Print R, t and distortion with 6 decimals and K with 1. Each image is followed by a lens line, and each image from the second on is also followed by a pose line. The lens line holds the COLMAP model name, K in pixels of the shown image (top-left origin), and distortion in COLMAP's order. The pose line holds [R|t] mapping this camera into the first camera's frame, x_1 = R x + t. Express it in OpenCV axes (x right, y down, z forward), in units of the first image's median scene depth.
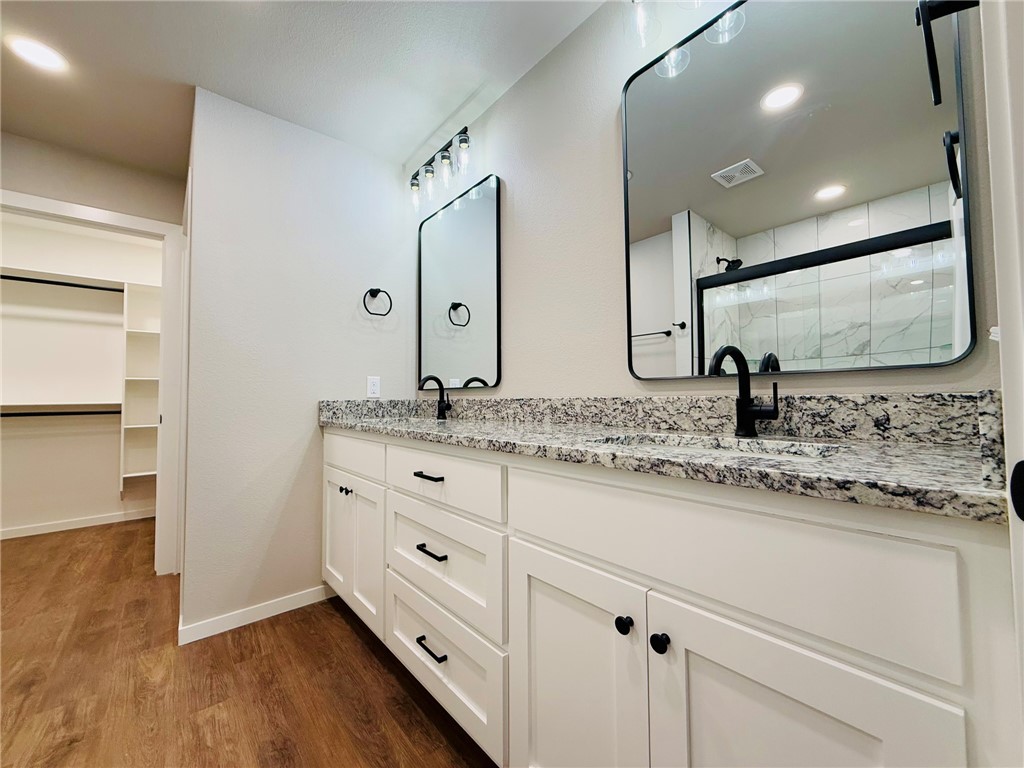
lens RADIAL K [[409.1, 0, 514.4], [0, 409.1, 385.9], [0, 0, 1]] dist [-0.001815, 0.000535]
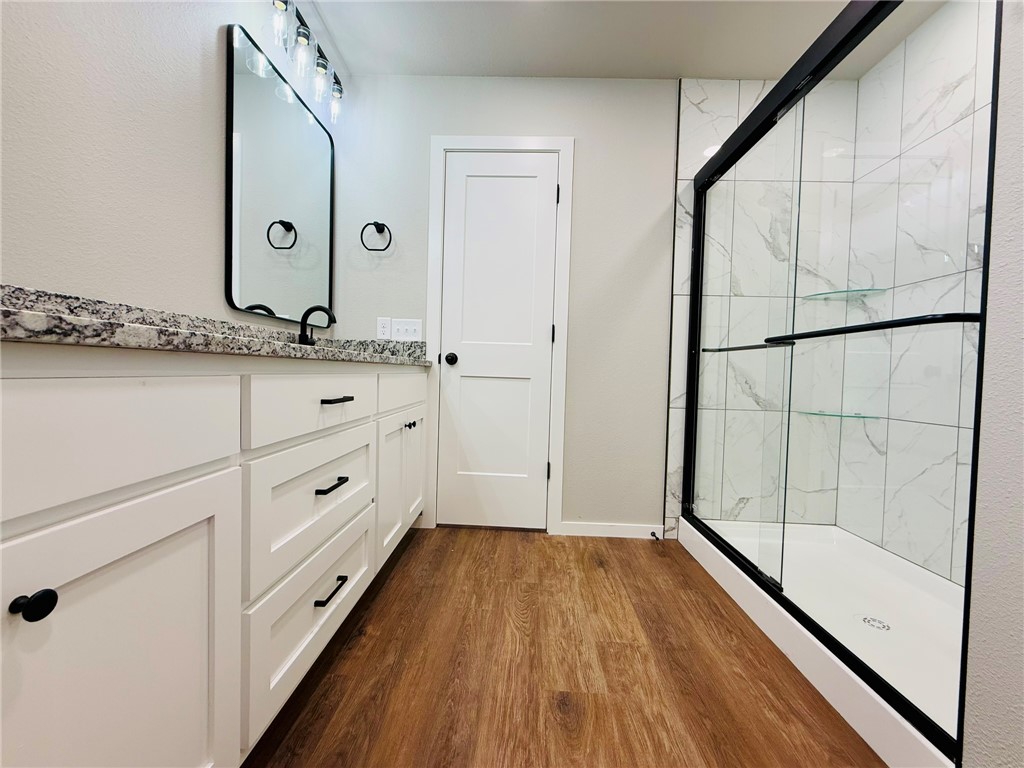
lens RADIAL K [[409.1, 0, 509.4], [0, 409.1, 380.1], [0, 0, 1]] dist [-0.001815, 0.000535]
pose [[-0.738218, -0.025464, 0.674082, -0.973862], [-0.041577, 0.999105, -0.007790, 0.153259], [-0.673280, -0.033777, -0.738616, 1.269565]]
